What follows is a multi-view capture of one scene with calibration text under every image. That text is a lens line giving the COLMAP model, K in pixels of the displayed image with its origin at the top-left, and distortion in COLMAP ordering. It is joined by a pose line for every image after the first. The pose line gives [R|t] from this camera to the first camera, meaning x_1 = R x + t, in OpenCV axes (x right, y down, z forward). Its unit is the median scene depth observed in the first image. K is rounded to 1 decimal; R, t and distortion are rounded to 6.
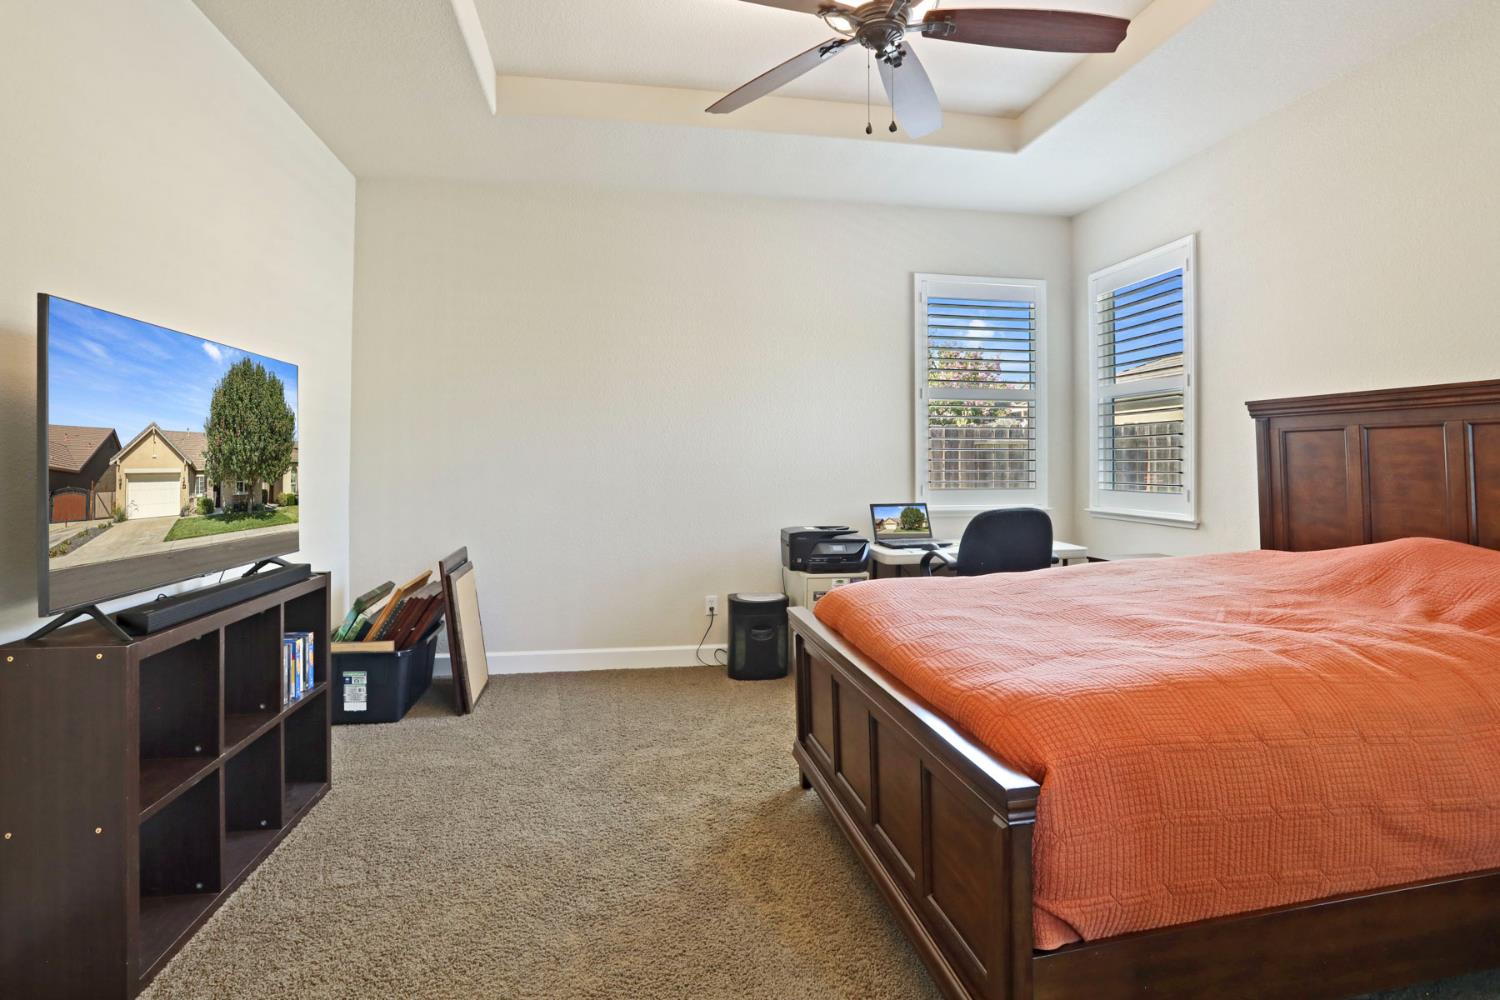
lens RADIAL K [[797.9, 0, 809.2], [0, 797.9, 455.0], [0, 0, 1]] dist [-0.054932, 0.000063]
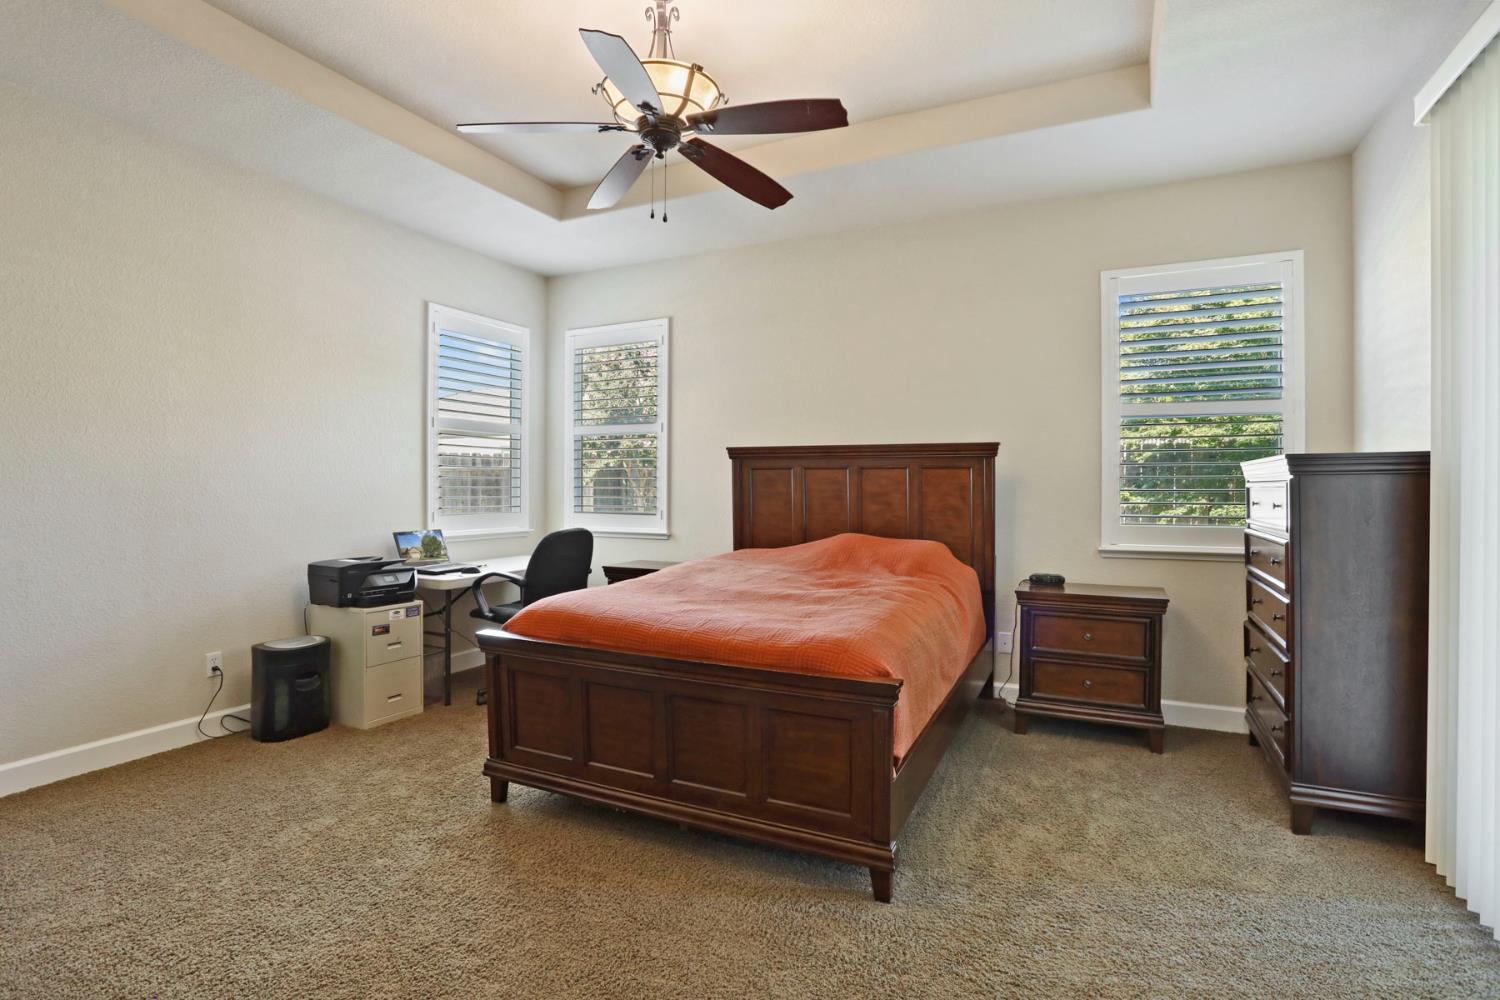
lens RADIAL K [[756.7, 0, 748.1], [0, 756.7, 498.1], [0, 0, 1]] dist [-0.000585, 0.002527]
pose [[0.611695, -0.011792, 0.791006, -0.427278], [-0.008790, 0.999726, 0.021701, -0.004800], [-0.791045, -0.020227, 0.611423, 0.095788]]
